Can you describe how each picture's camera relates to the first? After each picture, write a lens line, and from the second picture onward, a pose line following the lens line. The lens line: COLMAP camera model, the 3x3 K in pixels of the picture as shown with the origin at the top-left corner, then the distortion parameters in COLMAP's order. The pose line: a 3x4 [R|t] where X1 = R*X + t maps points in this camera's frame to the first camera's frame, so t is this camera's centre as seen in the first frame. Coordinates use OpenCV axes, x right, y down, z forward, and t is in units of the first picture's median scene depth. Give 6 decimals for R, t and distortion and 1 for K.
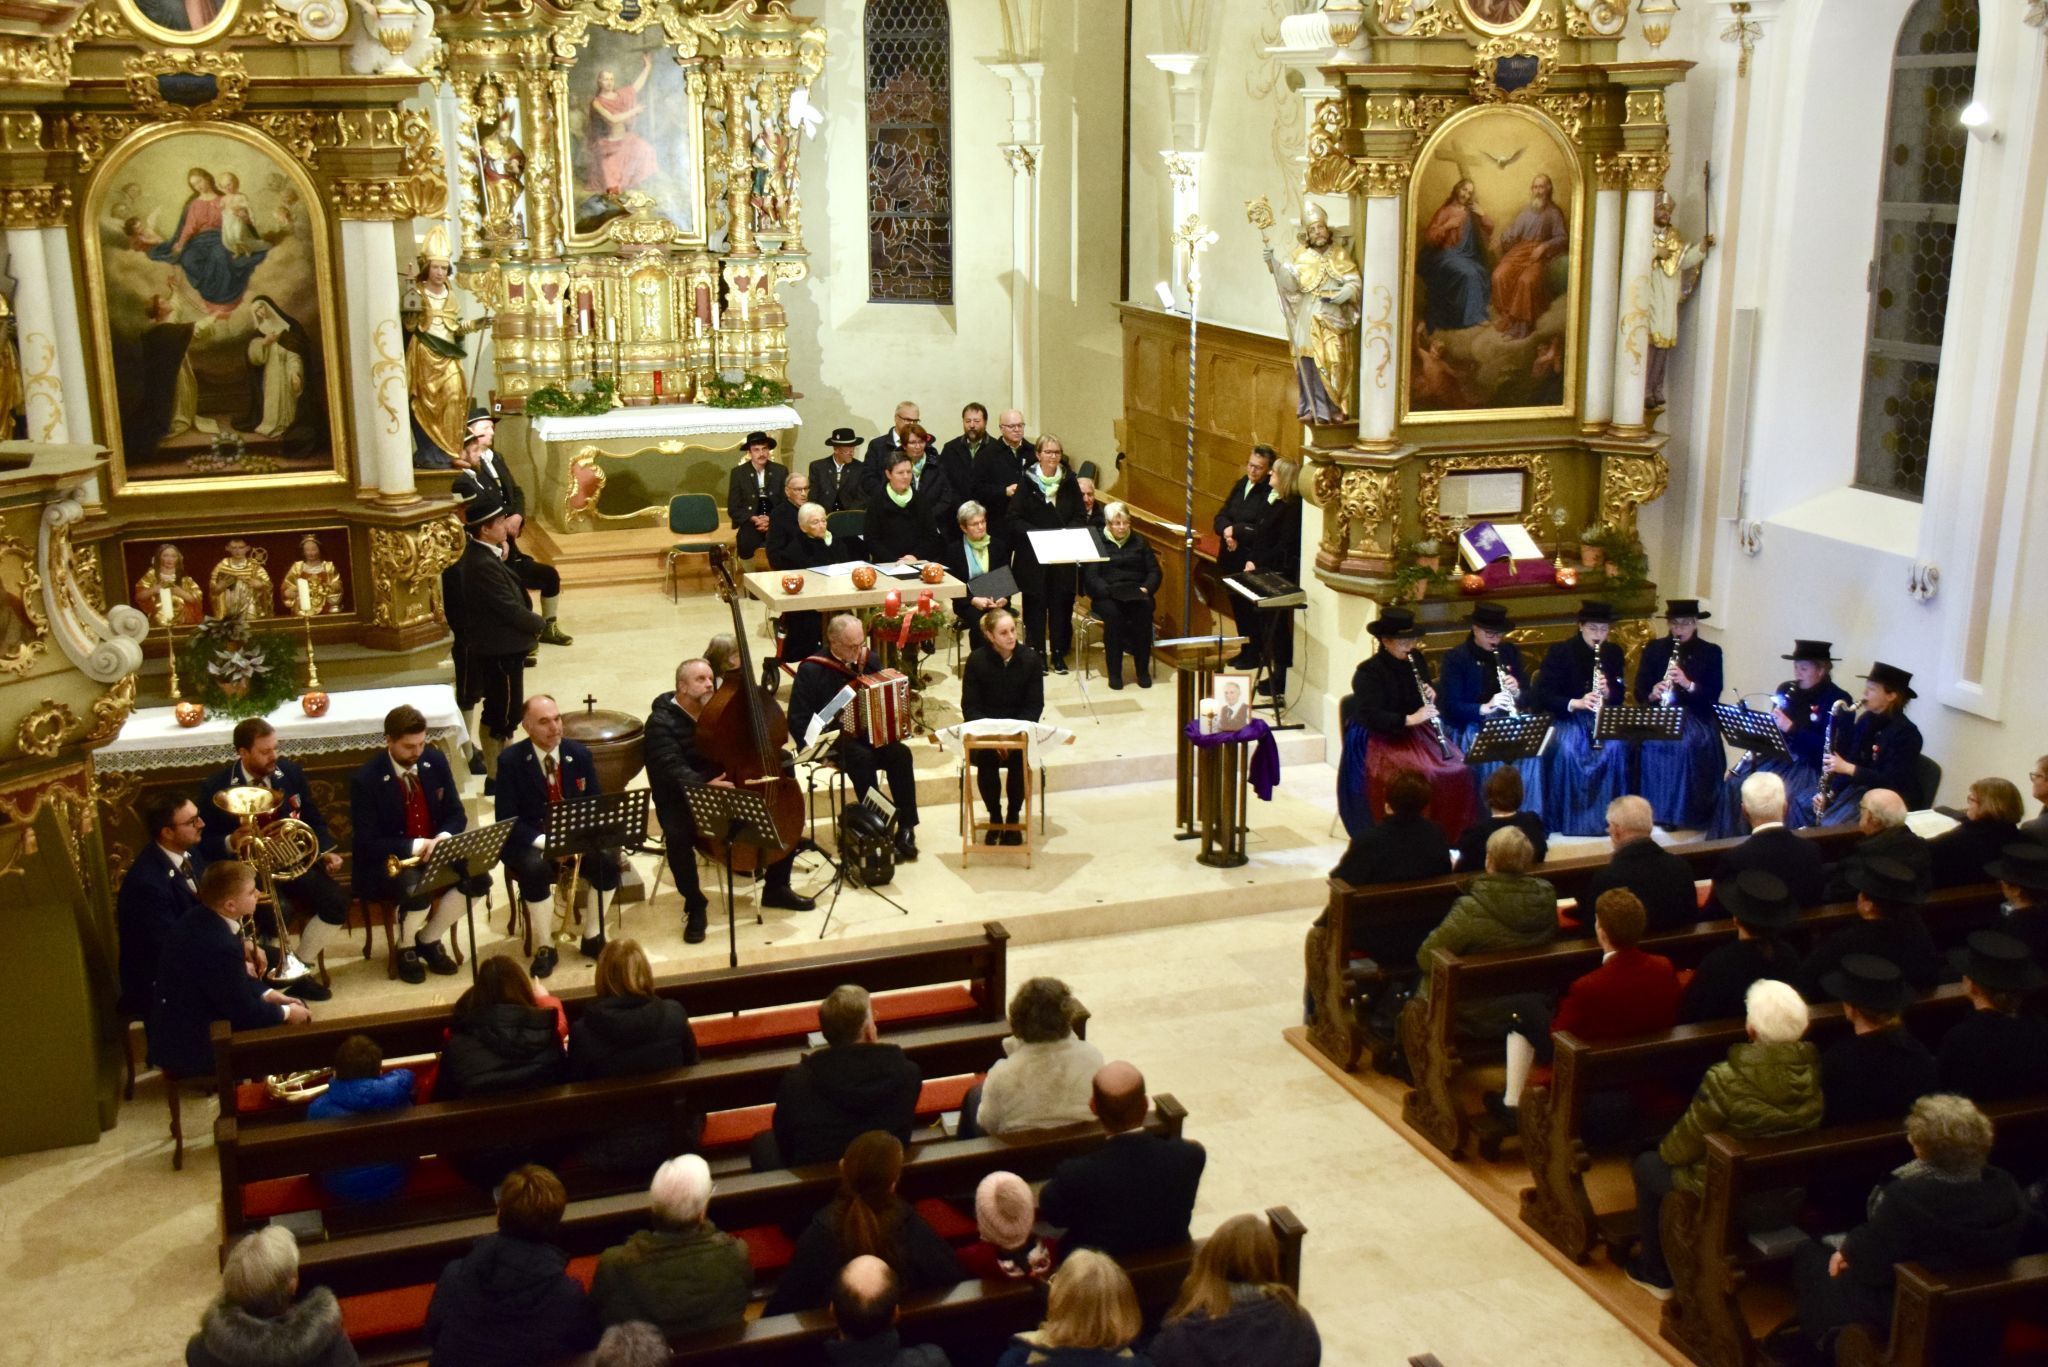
lens RADIAL K [[2309.1, 0, 1009.8], [0, 2309.1, 677.3], [0, 0, 1]] dist [0.014504, 0.000000]
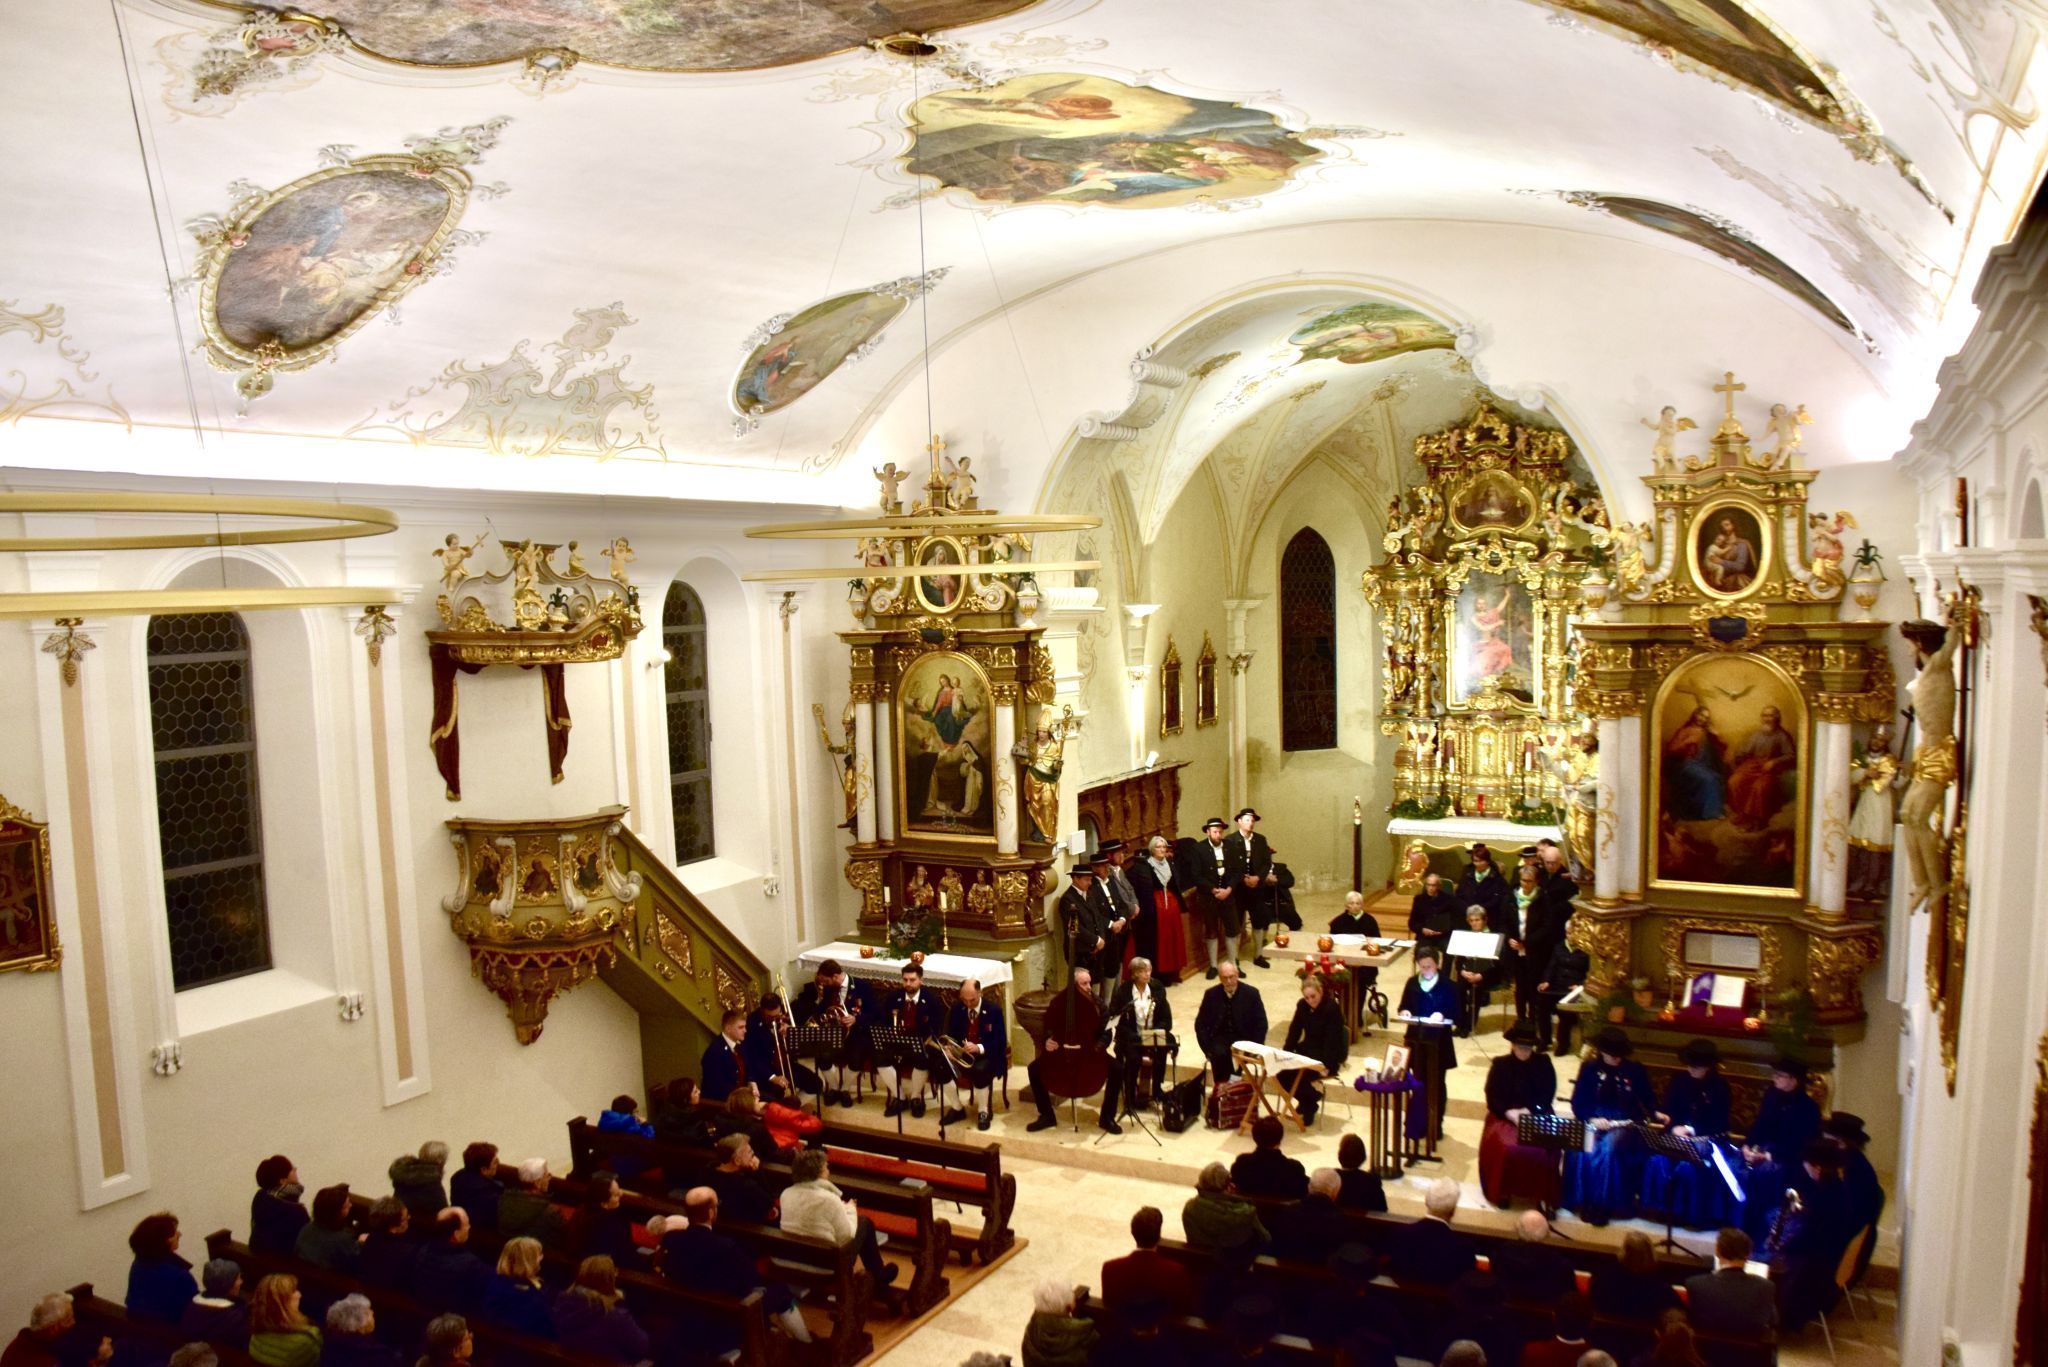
lens RADIAL K [[1605.8, 0, 1015.5], [0, 1605.8, 717.7], [0, 0, 1]] dist [-0.158914, 0.084078]
pose [[0.669966, 0.053719, -0.740445, 0.604397], [-0.164073, 0.983430, -0.077109, -0.080028], [0.724034, 0.173147, 0.667679, 0.134929]]
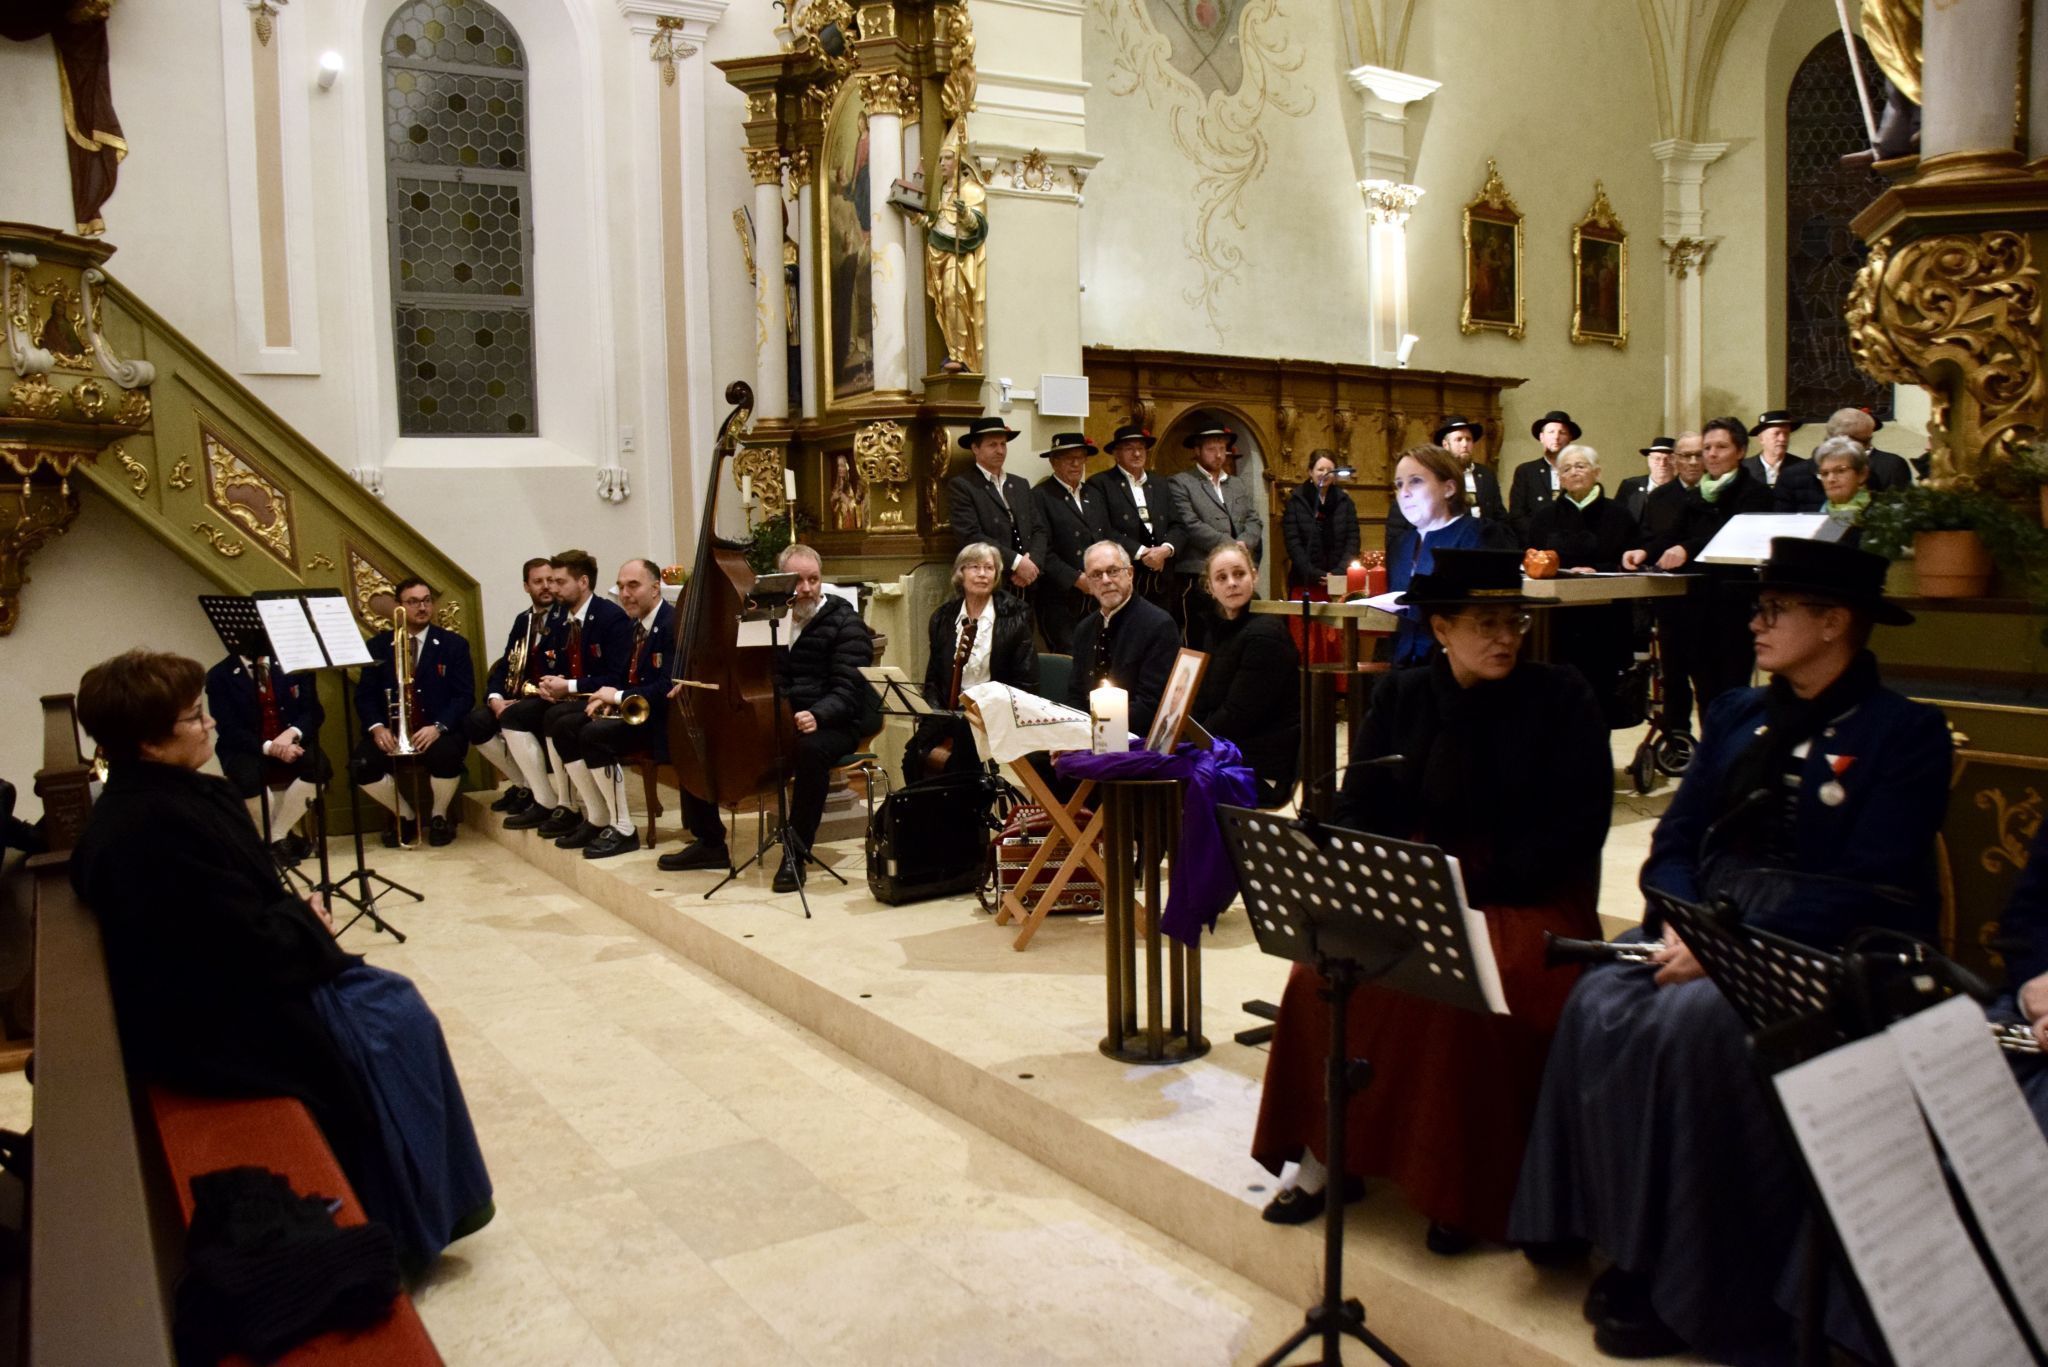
lens RADIAL K [[1605.6, 0, 1017.6], [0, 1605.6, 710.9], [0, 0, 1]] dist [-0.135879, 0.042908]
pose [[0.229480, 0.106093, -0.967514, 0.372541], [-0.219303, 0.974117, 0.054801, 0.001143], [0.948285, 0.199603, 0.246807, 0.830993]]
